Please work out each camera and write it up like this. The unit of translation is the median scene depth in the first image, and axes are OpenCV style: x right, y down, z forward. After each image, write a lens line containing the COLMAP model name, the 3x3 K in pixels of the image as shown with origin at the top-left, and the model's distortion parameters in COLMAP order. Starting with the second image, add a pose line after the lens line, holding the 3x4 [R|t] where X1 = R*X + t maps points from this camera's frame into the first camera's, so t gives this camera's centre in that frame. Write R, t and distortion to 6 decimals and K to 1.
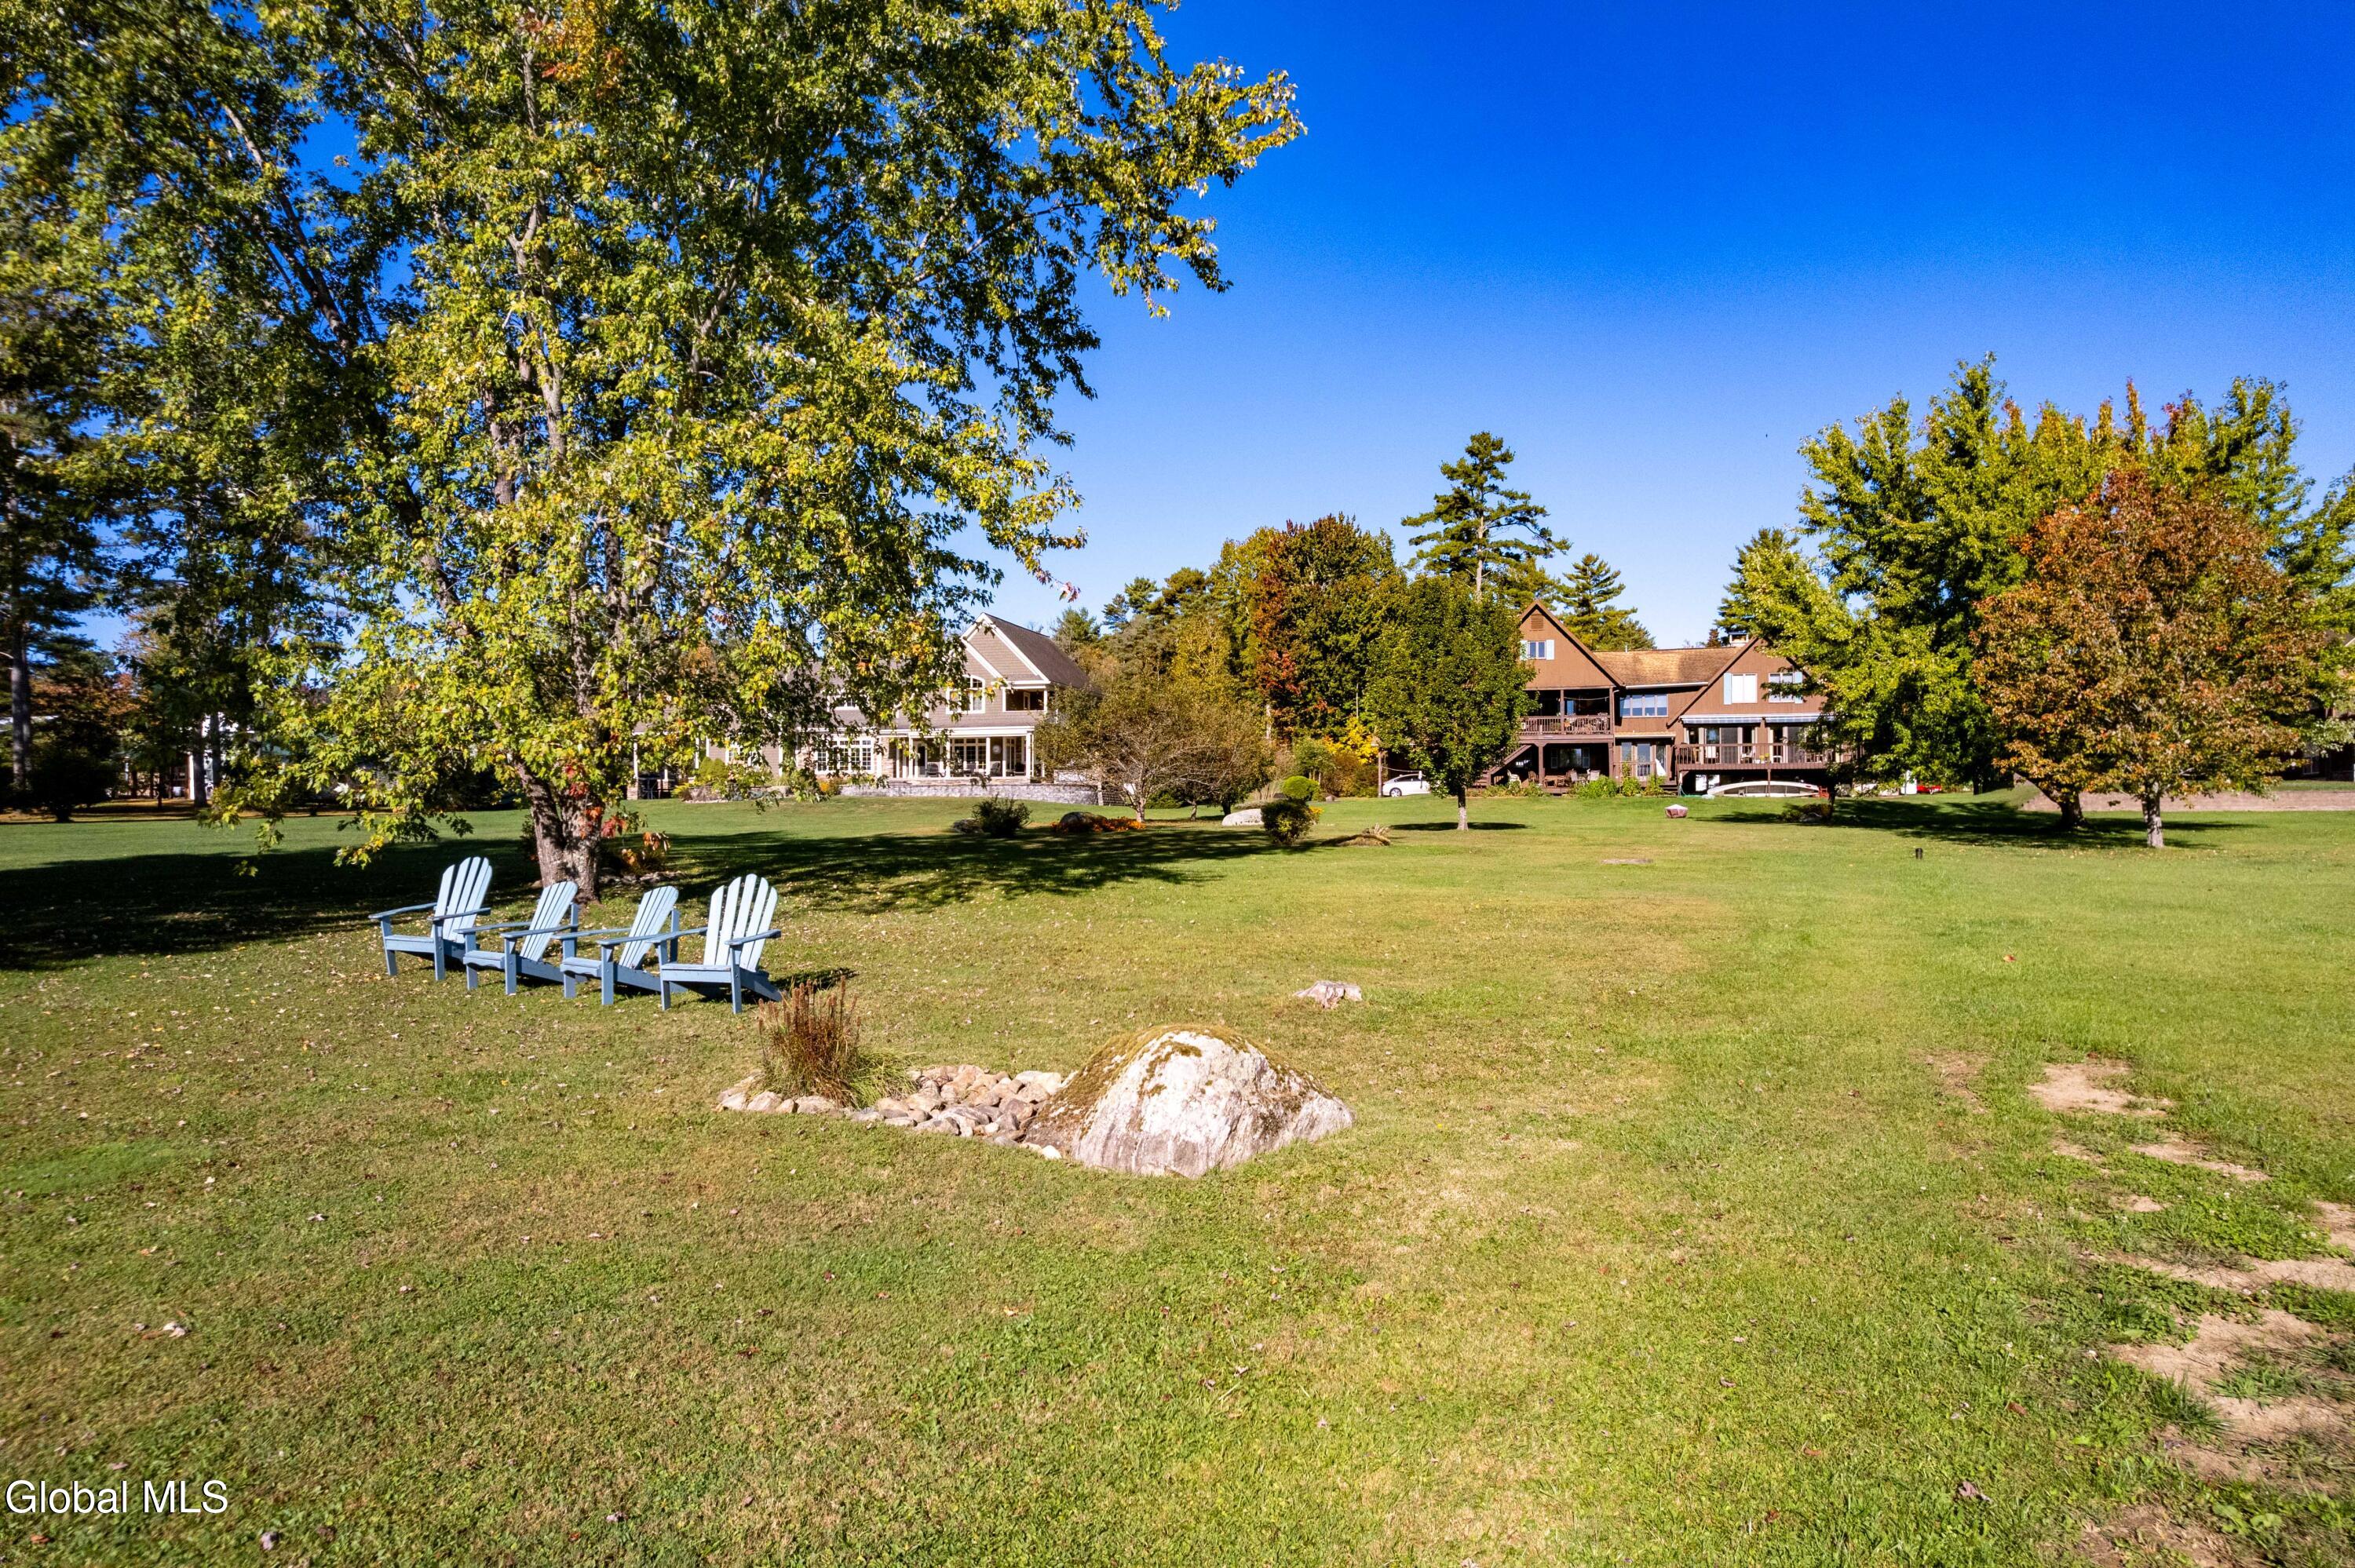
lens RADIAL K [[1507.8, 0, 1177.5], [0, 1507.8, 784.0], [0, 0, 1]] dist [-0.023751, -0.000058]
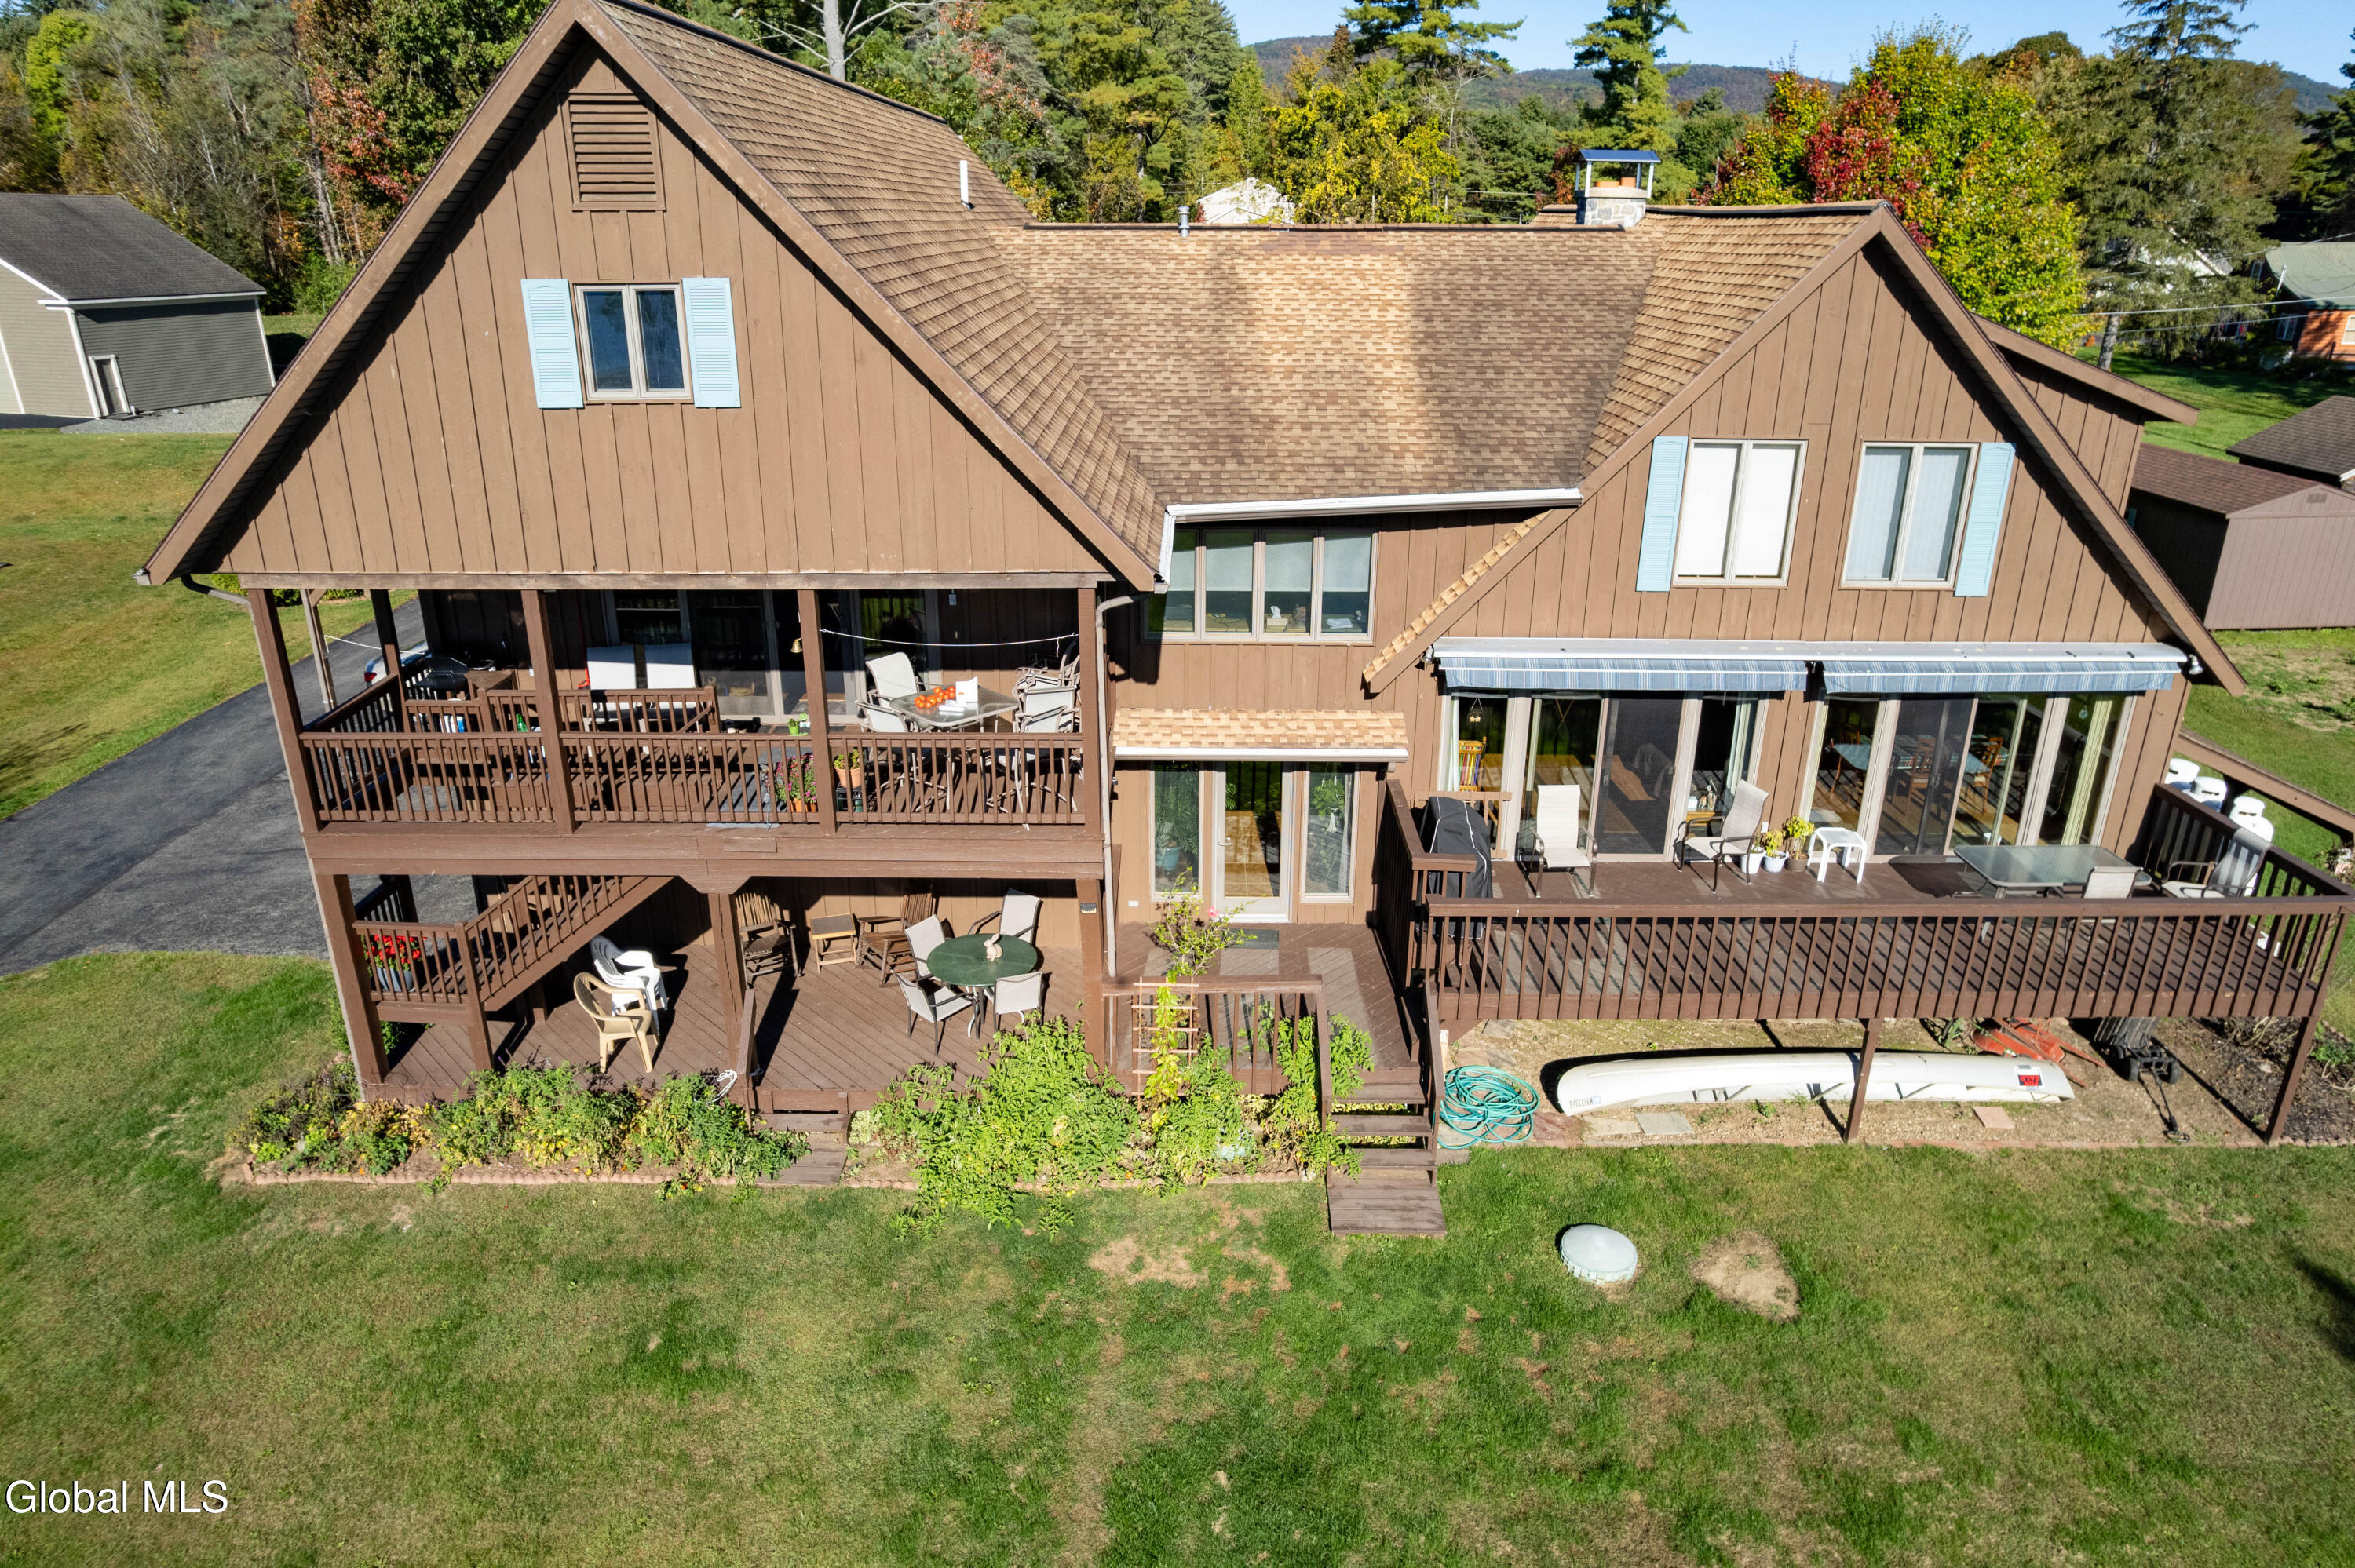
lens RADIAL K [[1509.0, 0, 1182.4], [0, 1509.0, 806.7], [0, 0, 1]] dist [-0.074598, 0.064872]
pose [[0.960965, -0.100188, 0.257892, 0.243687], [-0.009624, 0.919462, 0.393060, -0.103608], [-0.276501, -0.380199, 0.882607, 0.809795]]
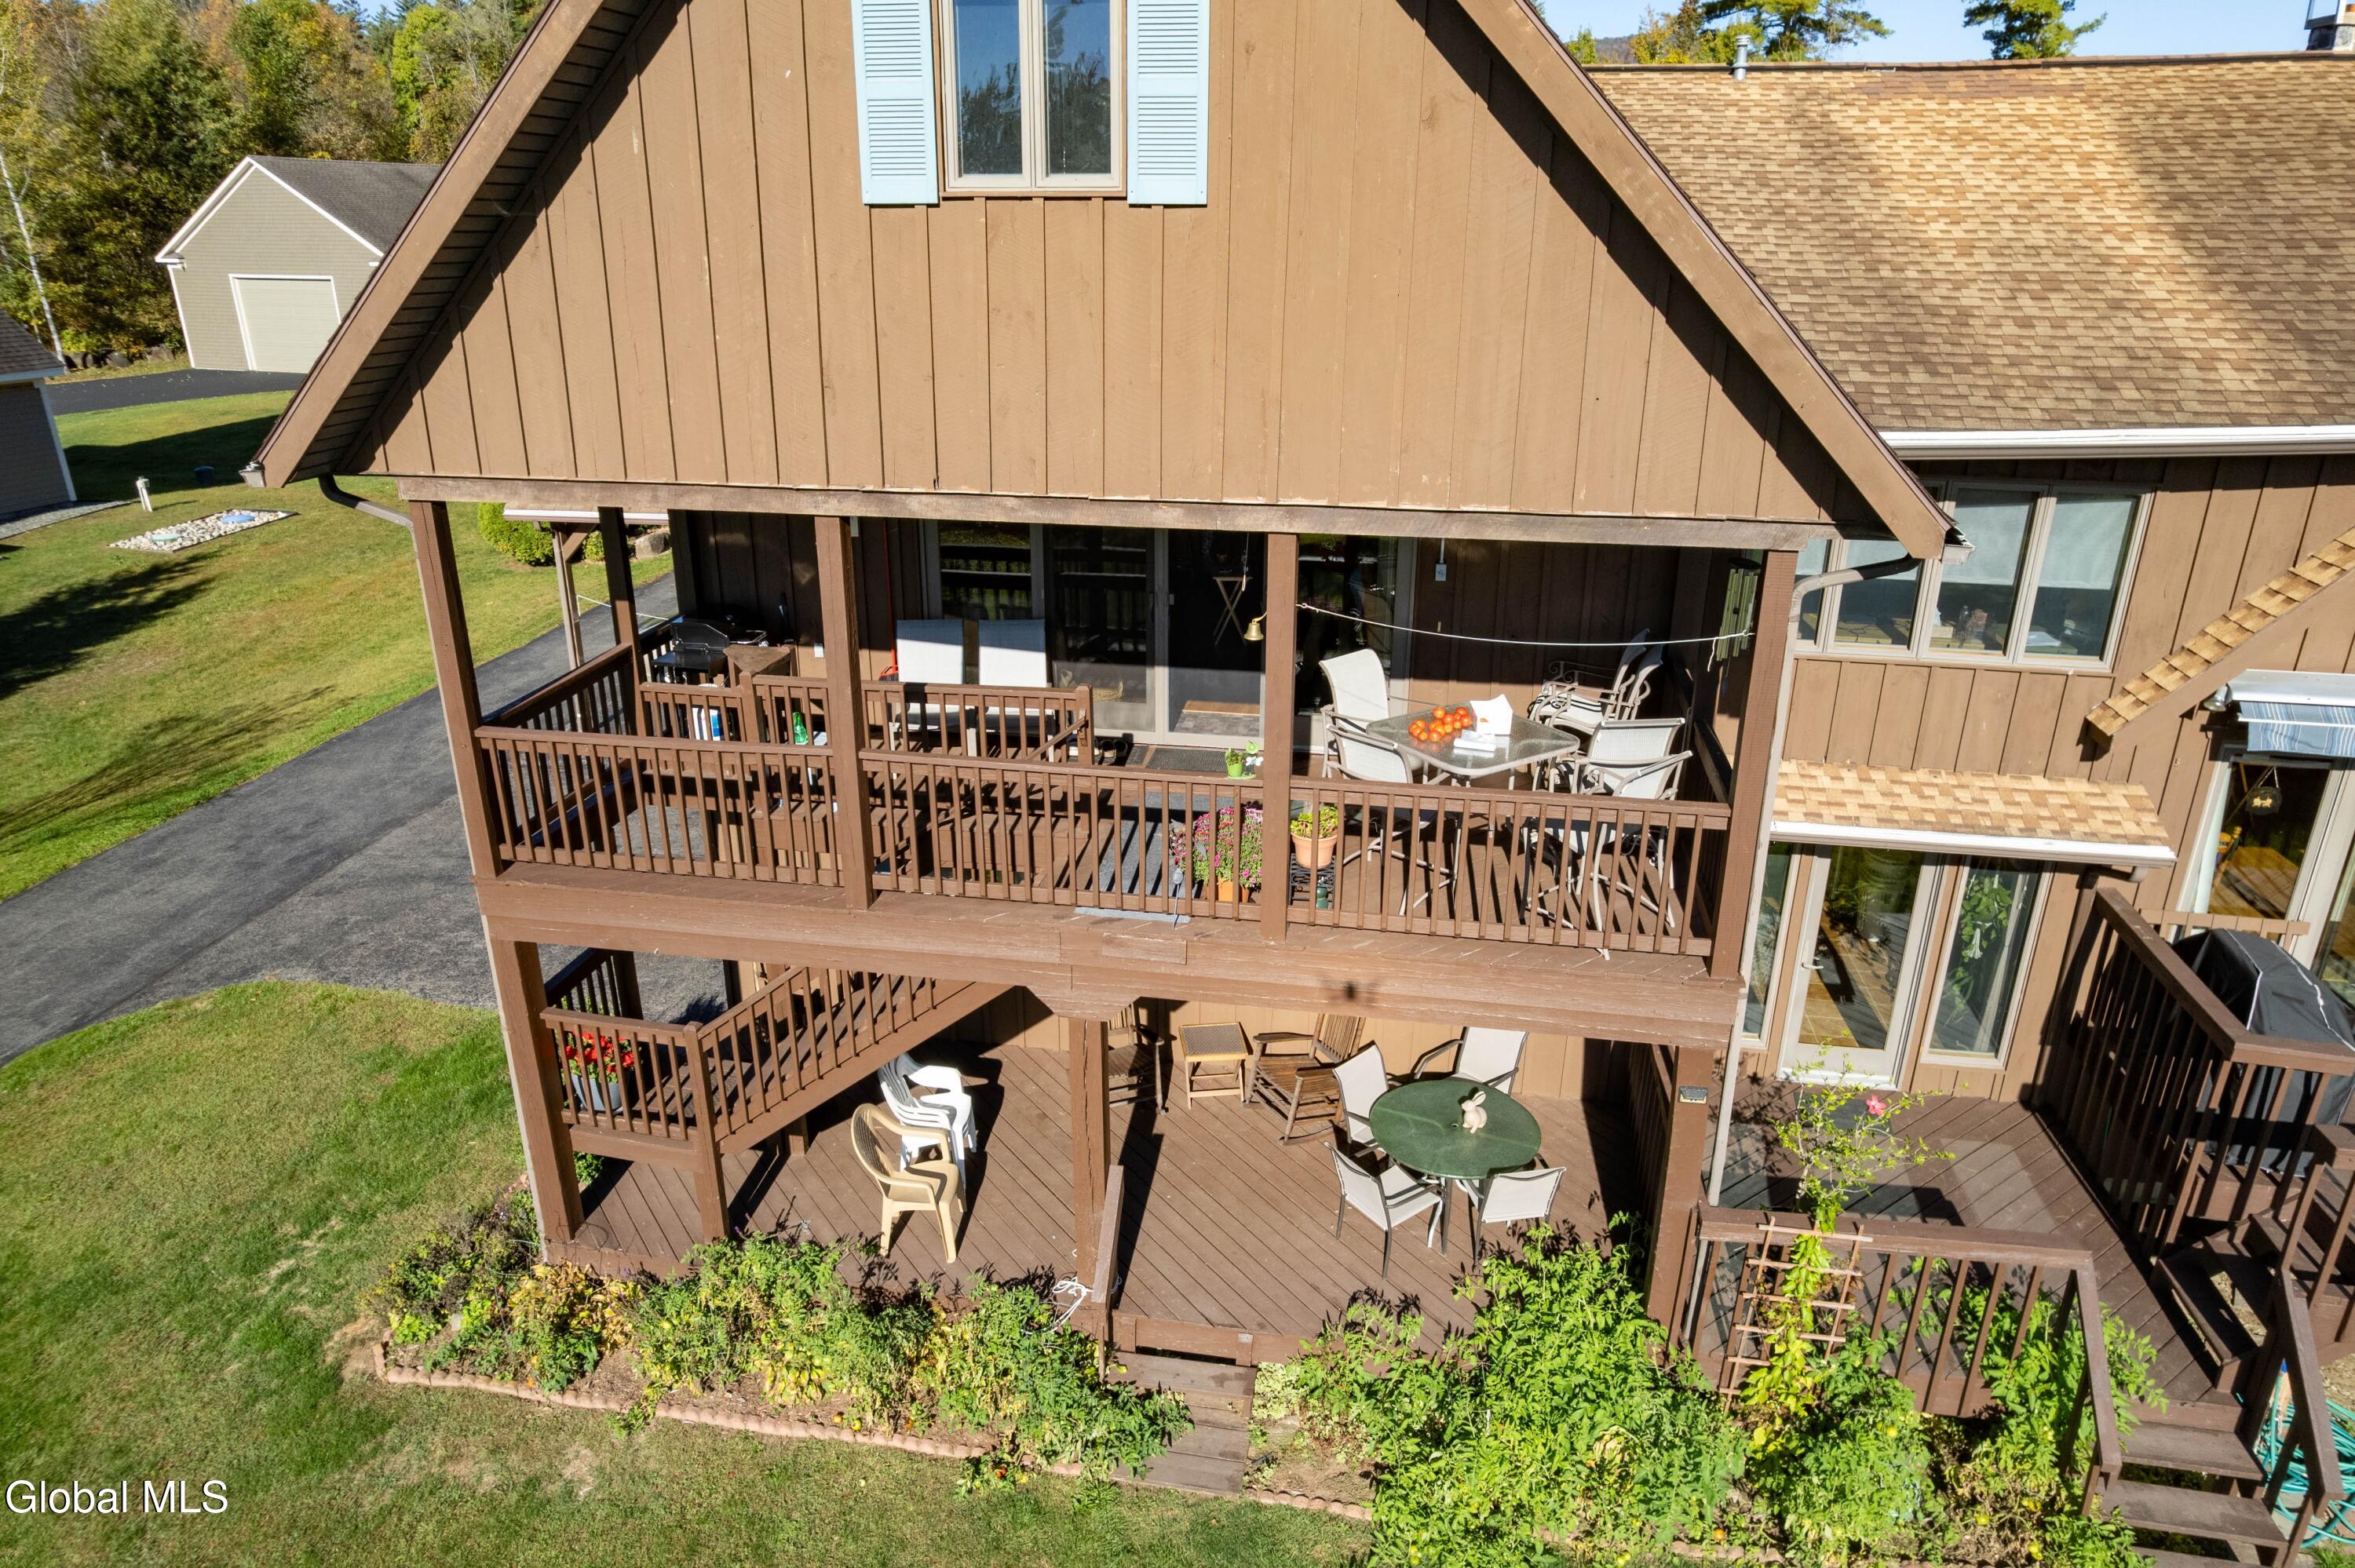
lens RADIAL K [[1509.0, 0, 1182.4], [0, 1509.0, 806.7], [0, 0, 1]] dist [-0.074598, 0.064872]
pose [[0.994069, -0.037076, 0.102232, 0.232018], [-0.005842, 0.920523, 0.390646, -0.081975], [-0.108591, -0.388926, 0.914847, 0.880989]]
